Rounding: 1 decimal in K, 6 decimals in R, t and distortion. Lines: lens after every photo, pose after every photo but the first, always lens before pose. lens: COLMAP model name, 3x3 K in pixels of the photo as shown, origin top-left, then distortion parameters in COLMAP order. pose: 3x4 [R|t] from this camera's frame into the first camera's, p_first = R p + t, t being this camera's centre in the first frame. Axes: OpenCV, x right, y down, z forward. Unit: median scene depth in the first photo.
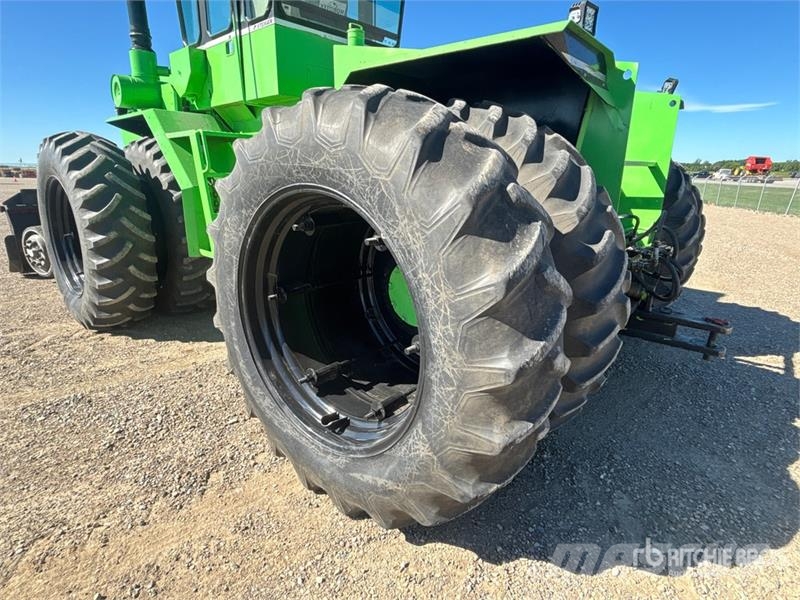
lens RADIAL K [[425.1, 0, 403.5], [0, 425.1, 300.4], [0, 0, 1]] dist [0.000527, -0.000585]
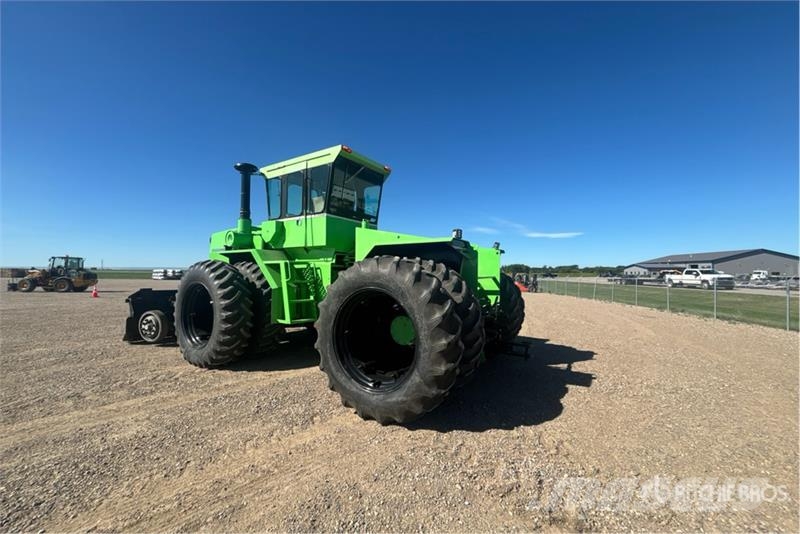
lens RADIAL K [[326.7, 0, 398.4], [0, 326.7, 271.5], [0, 0, 1]] dist [-0.003832, -0.001037]
pose [[0.988043, -0.000287, 0.154179, -0.202531], [0.045164, 0.956671, -0.287647, 0.139681], [-0.147416, 0.291171, 0.945245, -0.607497]]
